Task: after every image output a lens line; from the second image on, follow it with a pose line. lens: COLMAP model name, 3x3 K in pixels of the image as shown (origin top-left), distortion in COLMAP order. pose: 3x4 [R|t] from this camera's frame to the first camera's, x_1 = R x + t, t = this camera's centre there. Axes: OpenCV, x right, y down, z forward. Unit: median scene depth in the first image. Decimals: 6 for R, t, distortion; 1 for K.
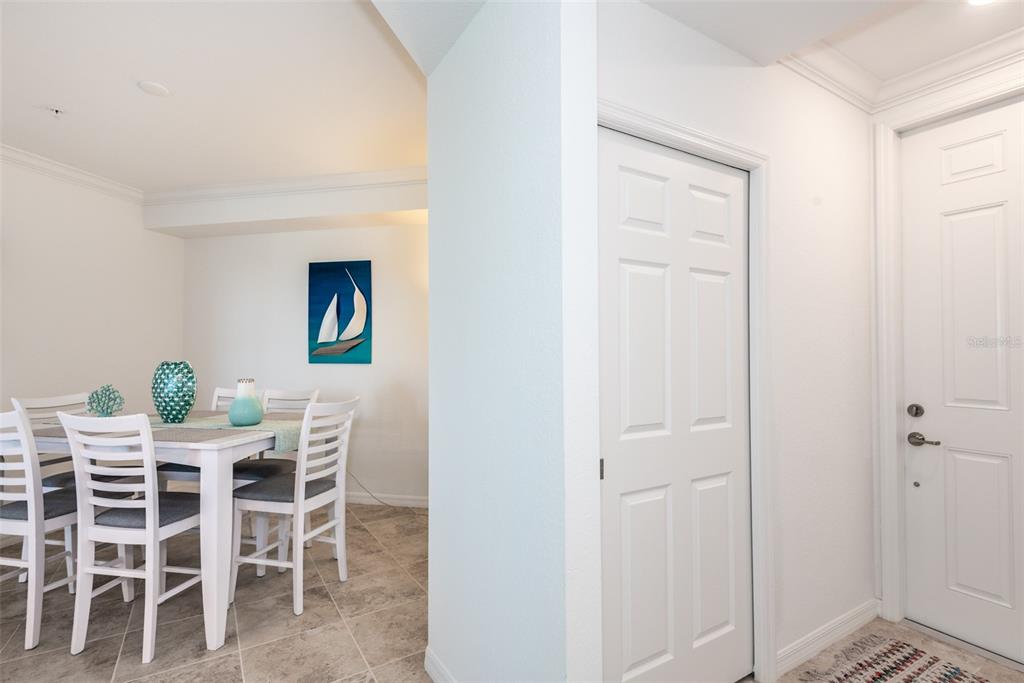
lens RADIAL K [[470.3, 0, 508.3], [0, 470.3, 347.8], [0, 0, 1]] dist [0.001643, -0.006764]
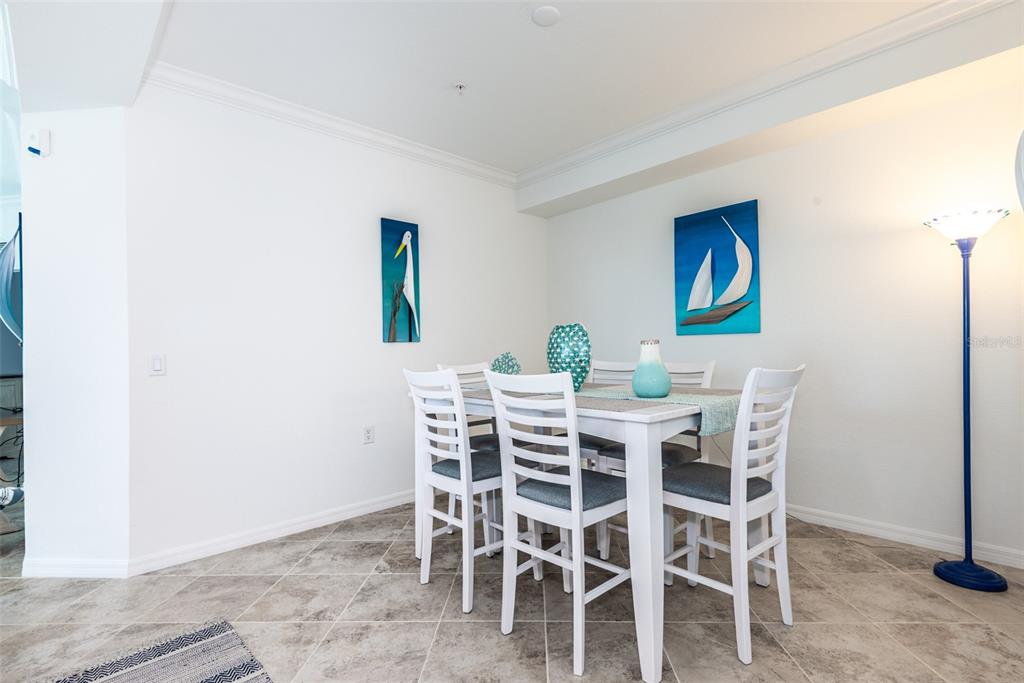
lens RADIAL K [[470.3, 0, 508.3], [0, 470.3, 347.8], [0, 0, 1]] dist [0.001643, -0.006764]
pose [[0.811217, -0.016735, -0.584506, -0.302587], [0.027392, 0.999581, 0.009397, 0.069451], [0.584104, -0.023633, 0.811335, 0.214421]]
